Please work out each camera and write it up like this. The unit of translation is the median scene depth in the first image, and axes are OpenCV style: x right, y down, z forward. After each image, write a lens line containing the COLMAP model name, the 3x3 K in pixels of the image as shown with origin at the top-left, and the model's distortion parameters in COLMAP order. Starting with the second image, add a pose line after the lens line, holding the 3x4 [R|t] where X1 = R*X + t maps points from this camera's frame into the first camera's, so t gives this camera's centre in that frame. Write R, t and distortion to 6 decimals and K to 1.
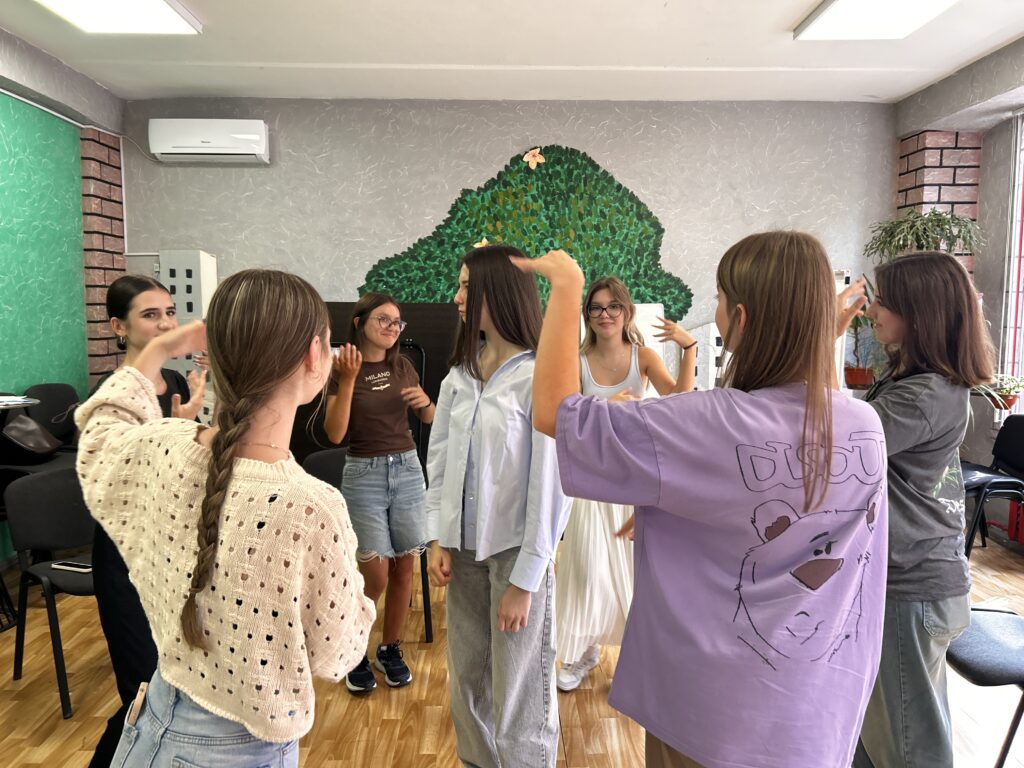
lens RADIAL K [[731.1, 0, 511.7], [0, 731.1, 386.7], [0, 0, 1]] dist [-0.053720, -0.007215]
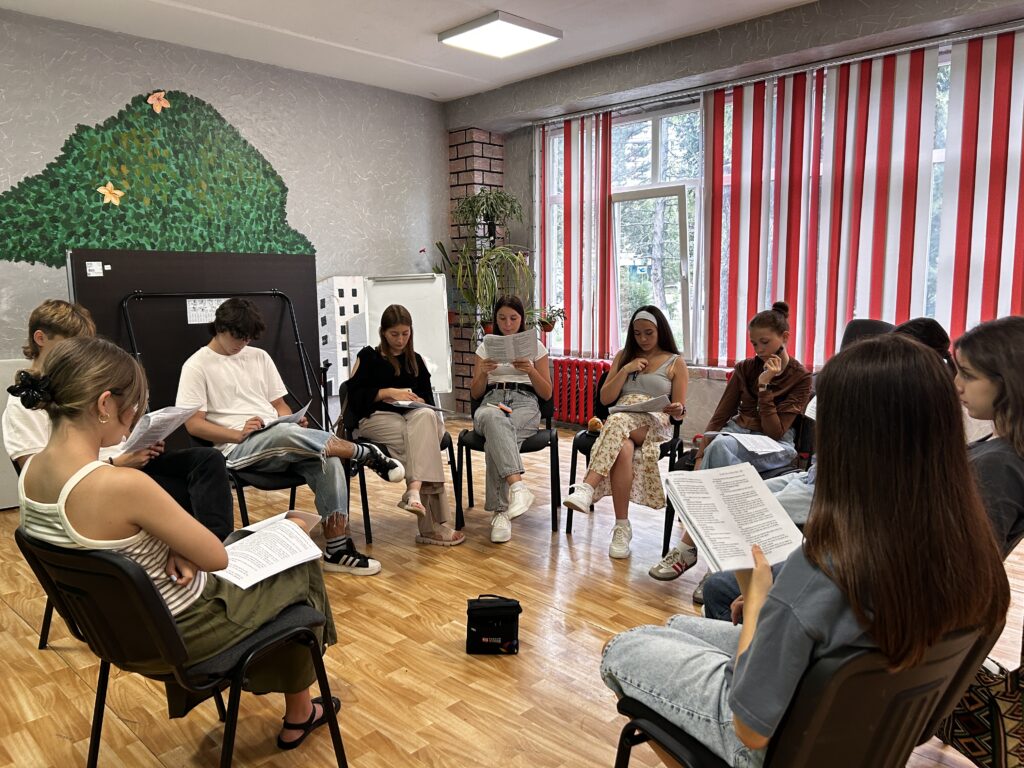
lens RADIAL K [[731.1, 0, 512.9], [0, 731.1, 382.7], [0, 0, 1]] dist [-0.053720, -0.007215]
pose [[0.687562, -0.098139, 0.719463, -0.354326], [0.082418, 0.994969, 0.056956, 0.033378], [-0.721433, 0.020136, 0.692191, 0.034447]]
